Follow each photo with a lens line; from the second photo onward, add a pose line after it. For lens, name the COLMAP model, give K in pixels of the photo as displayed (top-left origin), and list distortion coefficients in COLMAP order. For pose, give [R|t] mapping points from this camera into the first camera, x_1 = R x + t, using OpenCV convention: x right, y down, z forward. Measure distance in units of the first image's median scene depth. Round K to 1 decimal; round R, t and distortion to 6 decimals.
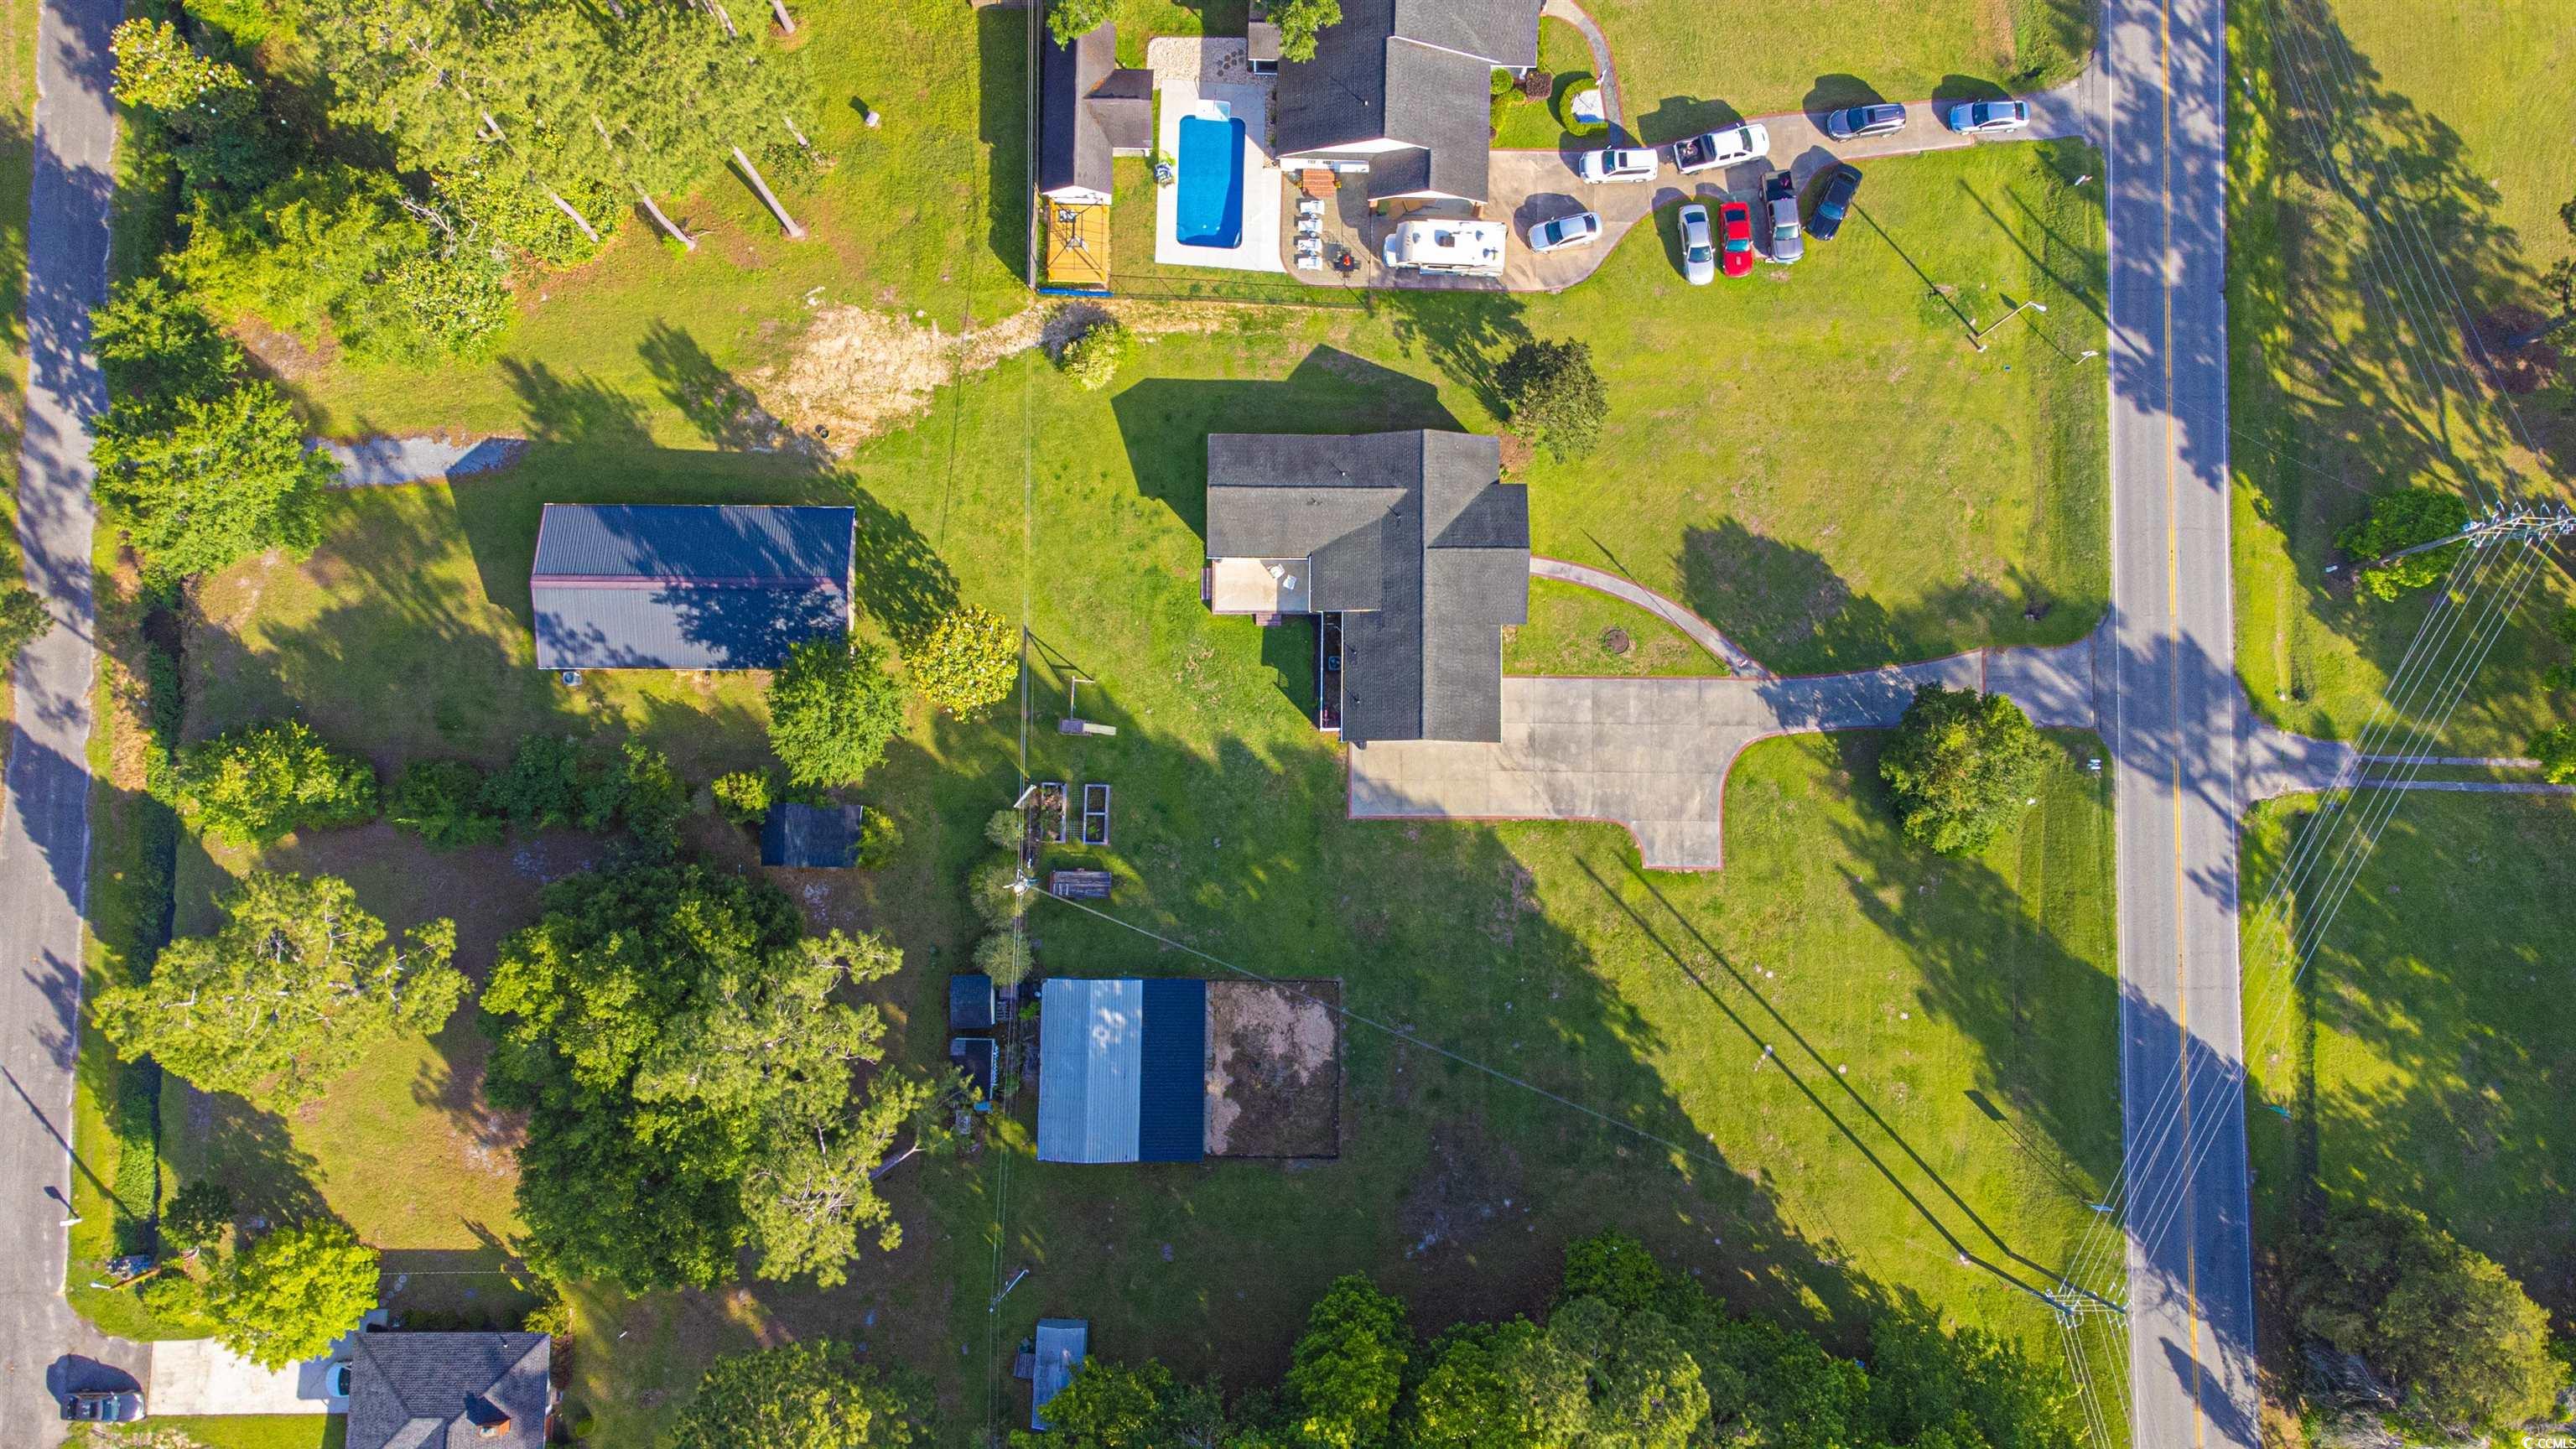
lens RADIAL K [[1911.4, 0, 1288.0], [0, 1911.4, 724.5], [0, 0, 1]] dist [0.051106, 0.012384]
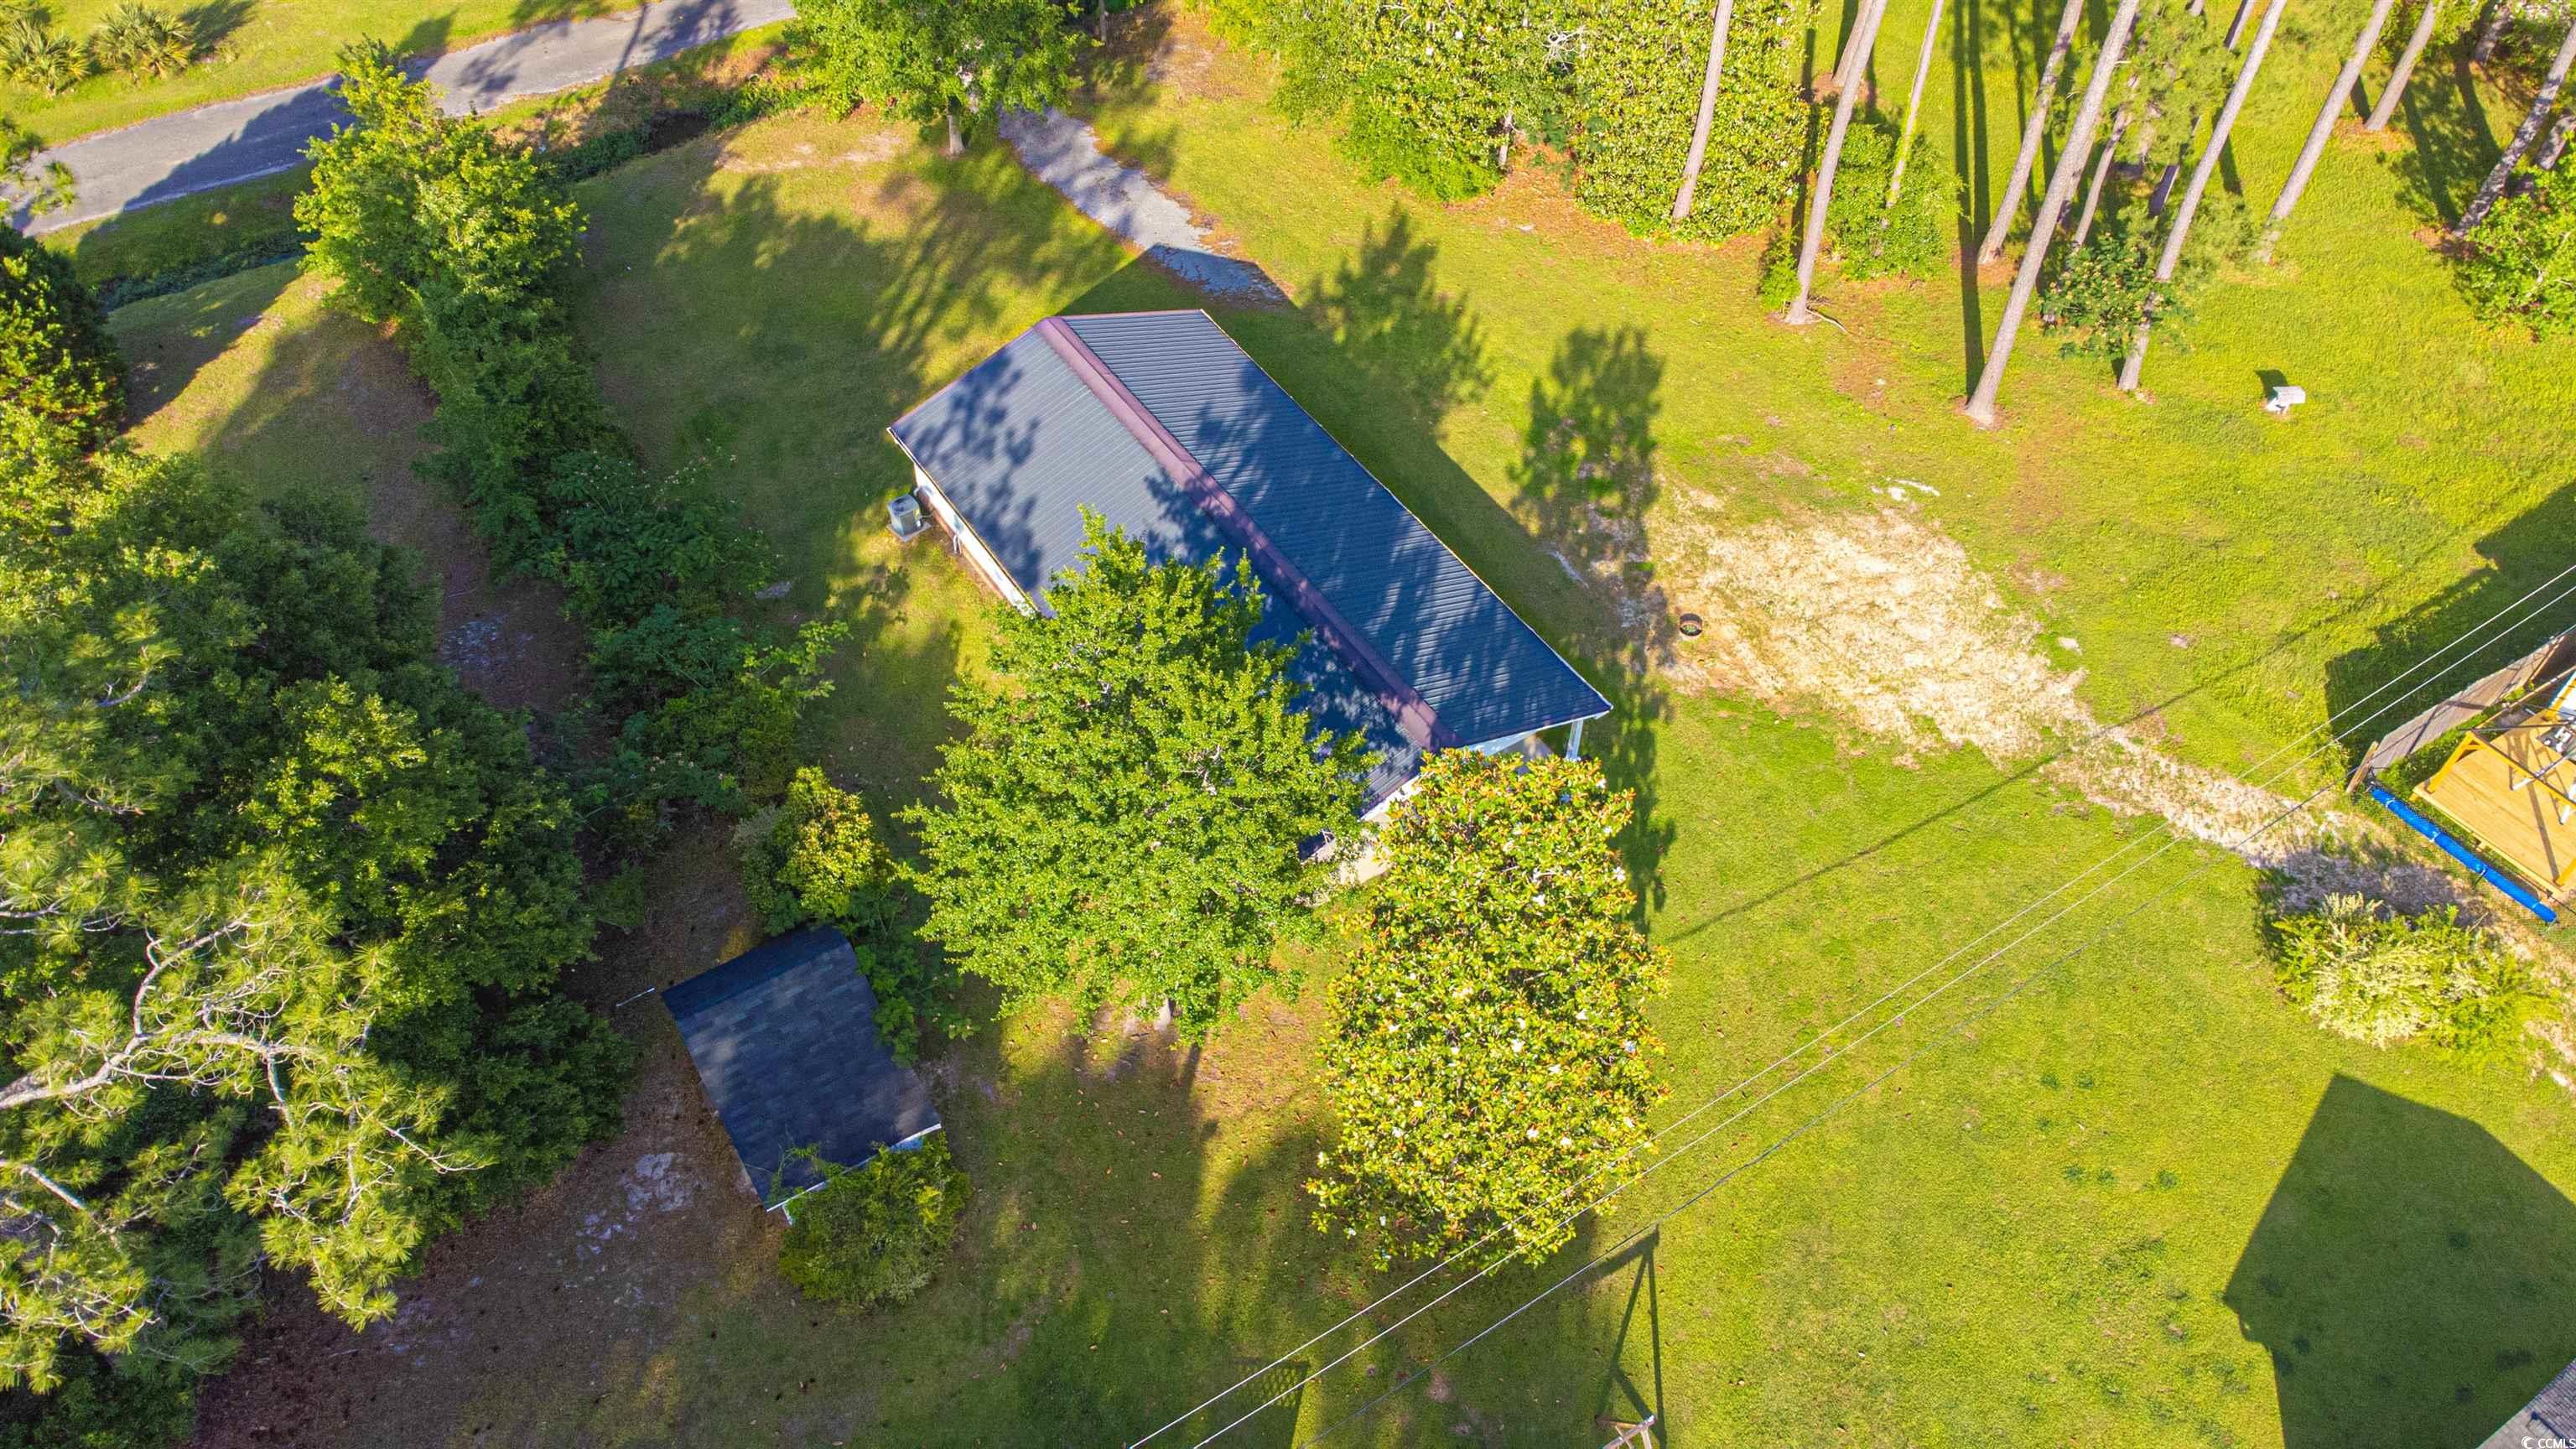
lens RADIAL K [[1863.9, 0, 1307.3], [0, 1863.9, 724.4], [0, 0, 1]] dist [0.075380, 0.002176]
pose [[0.558904, 0.575077, -0.597422, -0.029112], [-0.827636, 0.431532, -0.358885, 0.077998], [0.051420, 0.695031, 0.717139, 0.716530]]
